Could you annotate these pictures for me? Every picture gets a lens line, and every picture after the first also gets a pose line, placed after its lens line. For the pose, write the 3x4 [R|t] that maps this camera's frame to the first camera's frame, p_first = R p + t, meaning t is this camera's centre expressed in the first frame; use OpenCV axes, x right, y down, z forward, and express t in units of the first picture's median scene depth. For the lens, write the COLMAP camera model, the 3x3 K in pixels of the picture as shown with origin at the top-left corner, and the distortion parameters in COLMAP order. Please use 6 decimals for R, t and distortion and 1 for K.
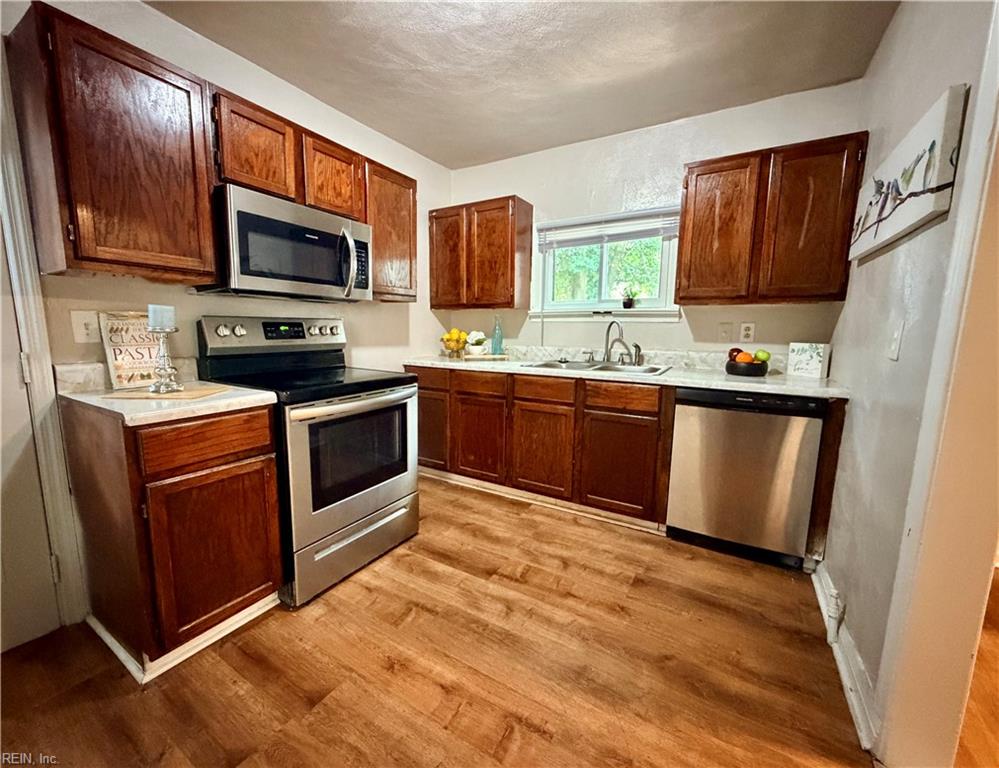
lens RADIAL K [[409.7, 0, 482.5], [0, 409.7, 383.8], [0, 0, 1]] dist [-0.000738, 0.000087]
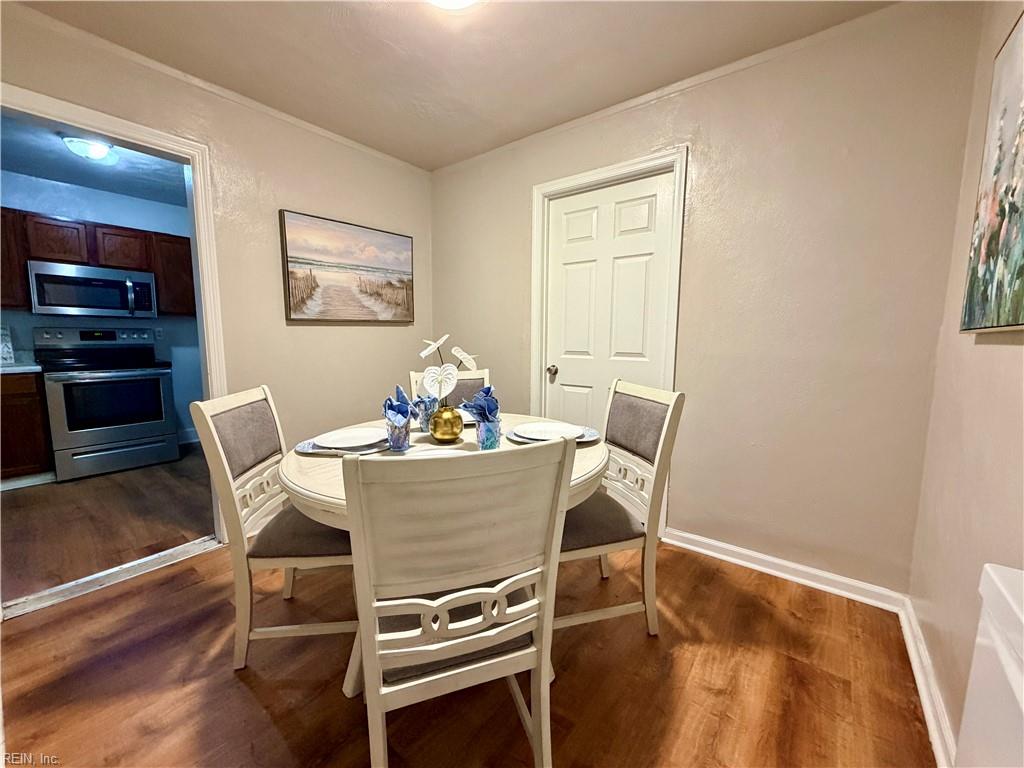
lens RADIAL K [[408.3, 0, 511.8], [0, 408.3, 384.6], [0, 0, 1]] dist [0.001478, -0.000895]
pose [[0.993838, 0.012627, -0.110118, 1.439598], [-0.015067, 0.999658, -0.021357, 0.086176], [0.109810, 0.022885, 0.993689, -0.510550]]
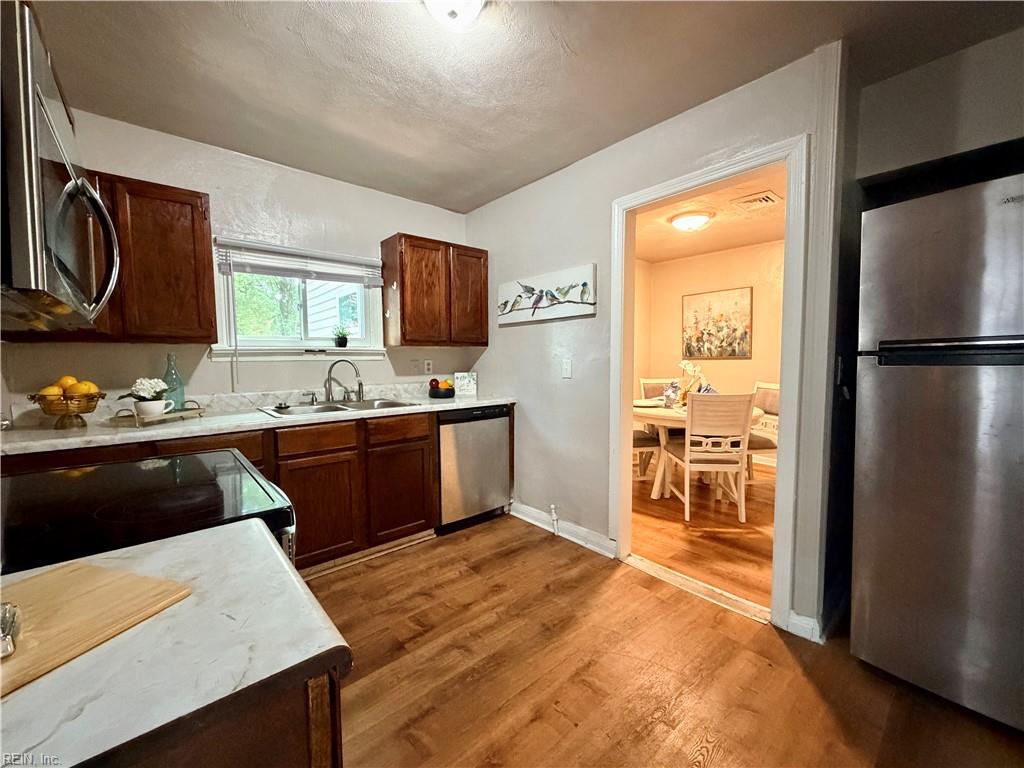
lens RADIAL K [[408.3, 0, 507.7], [0, 408.3, 383.5], [0, 0, 1]] dist [0.001478, -0.000895]
pose [[0.301889, -0.070596, 0.950726, -0.647279], [0.145953, 0.988921, 0.027087, -0.080818], [-0.942104, 0.130584, 0.308848, 0.401293]]
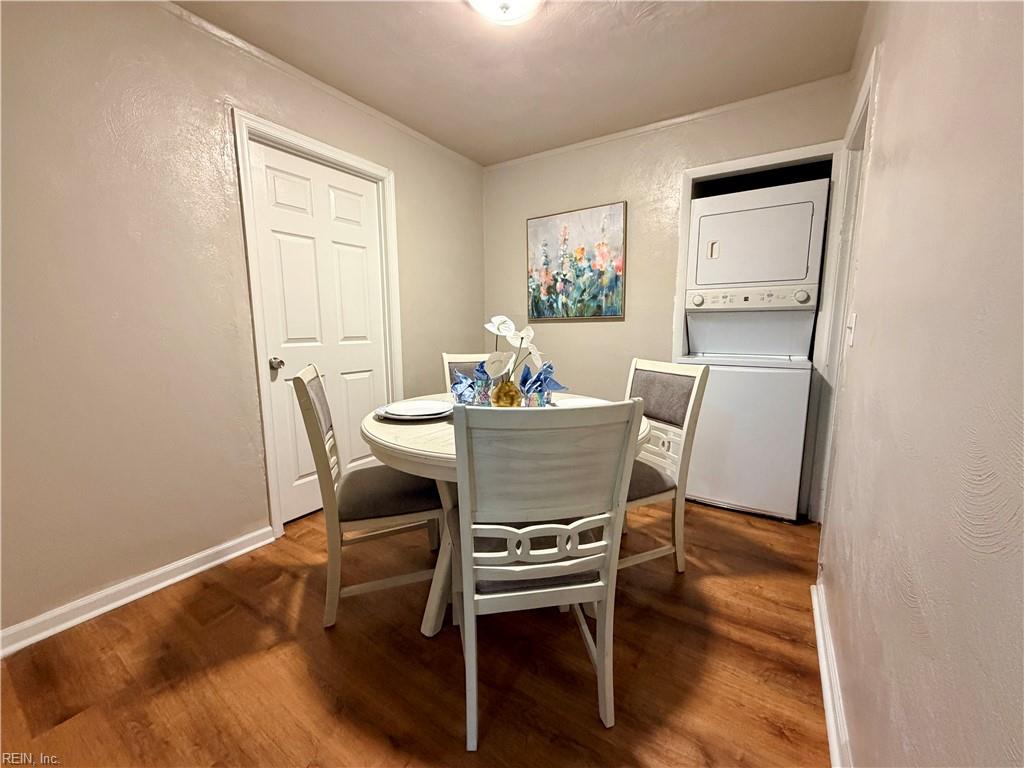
lens RADIAL K [[408.3, 0, 507.9], [0, 408.3, 384.3], [0, 0, 1]] dist [0.001478, -0.000895]
pose [[0.035420, -0.145228, 0.988764, 0.421336], [0.147298, 0.979338, 0.138567, 0.002050], [-0.988458, 0.140735, 0.056079, 0.172664]]
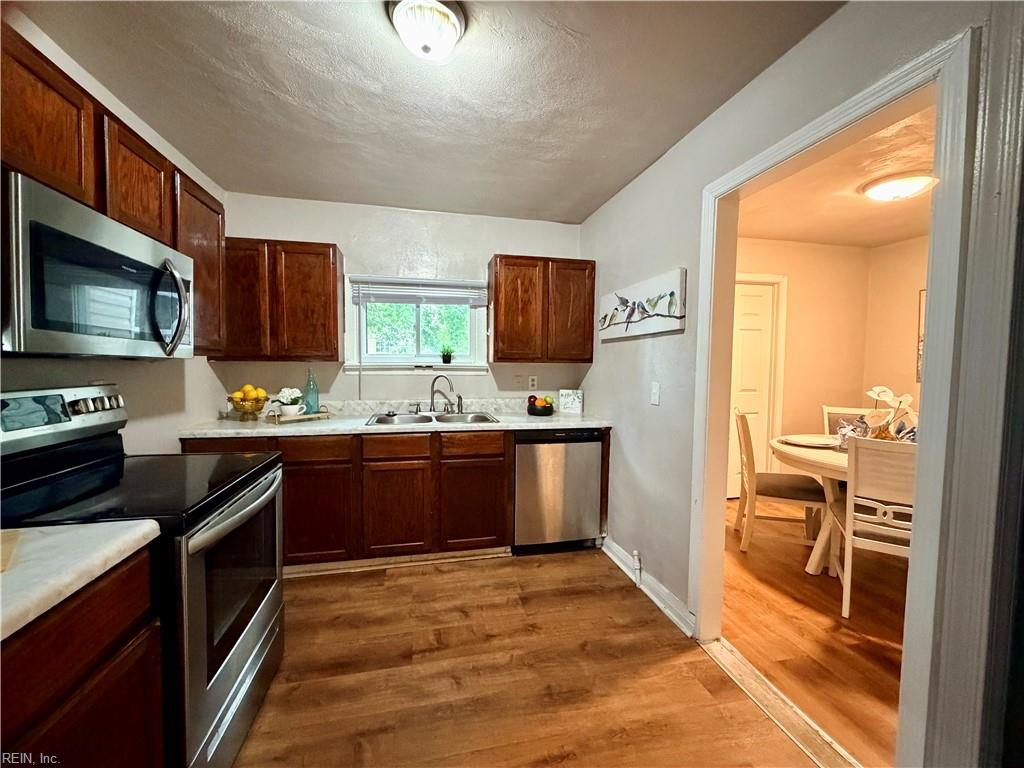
lens RADIAL K [[408.3, 0, 508.3], [0, 408.3, 383.7], [0, 0, 1]] dist [0.001478, -0.000895]
pose [[0.715470, -0.036638, 0.697682, -0.404994], [0.095613, 0.994363, -0.045833, -0.079138], [-0.692070, 0.099500, 0.714940, 0.111173]]
